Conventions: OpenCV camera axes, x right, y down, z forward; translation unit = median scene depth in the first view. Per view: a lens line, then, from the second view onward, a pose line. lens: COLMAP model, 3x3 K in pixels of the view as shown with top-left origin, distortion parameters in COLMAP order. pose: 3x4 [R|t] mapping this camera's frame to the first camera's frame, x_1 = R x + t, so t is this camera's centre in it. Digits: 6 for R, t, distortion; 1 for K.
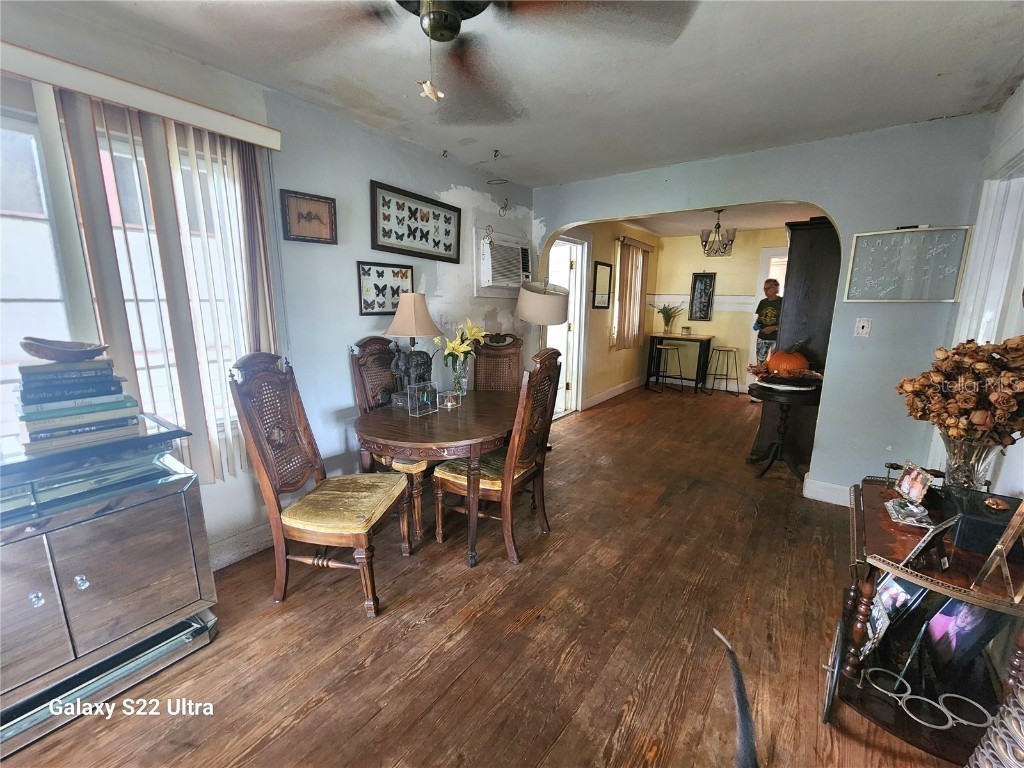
lens RADIAL K [[424.8, 0, 510.7], [0, 424.8, 387.5], [0, 0, 1]] dist [-0.001087, -0.000097]
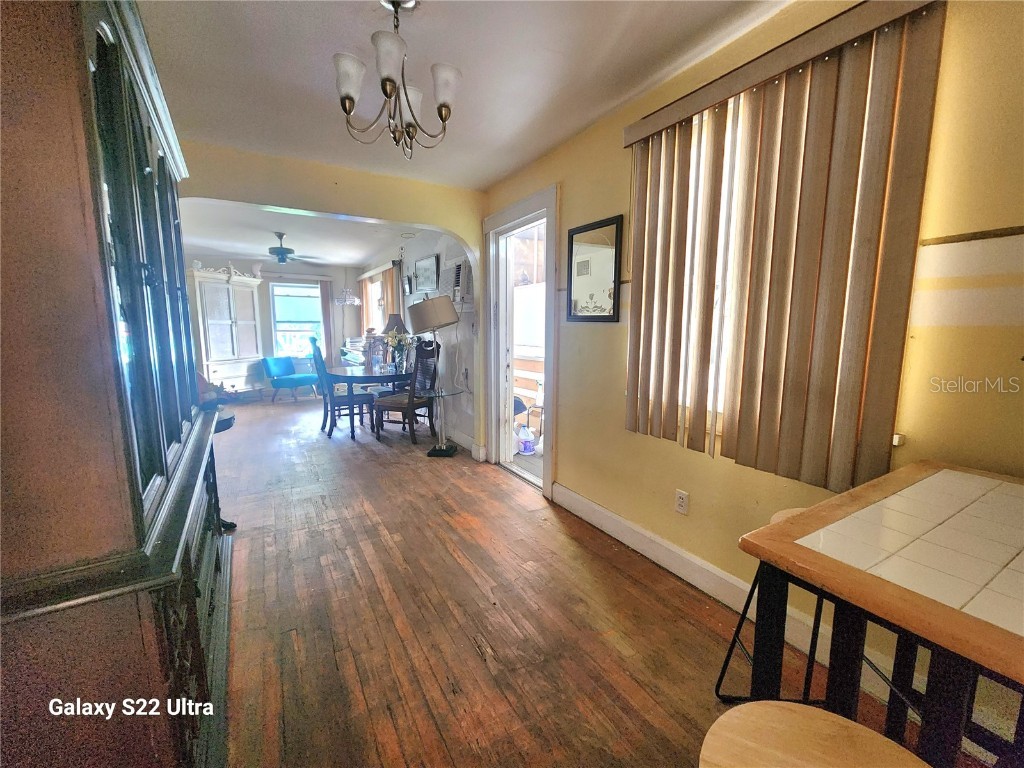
lens RADIAL K [[424.8, 0, 510.7], [0, 424.8, 387.5], [0, 0, 1]] dist [-0.001087, -0.000097]
pose [[-0.406397, 0.120950, -0.905656, 0.766499], [-0.183768, 0.960125, 0.210687, -0.221561], [0.895025, 0.252054, -0.367966, 1.255853]]
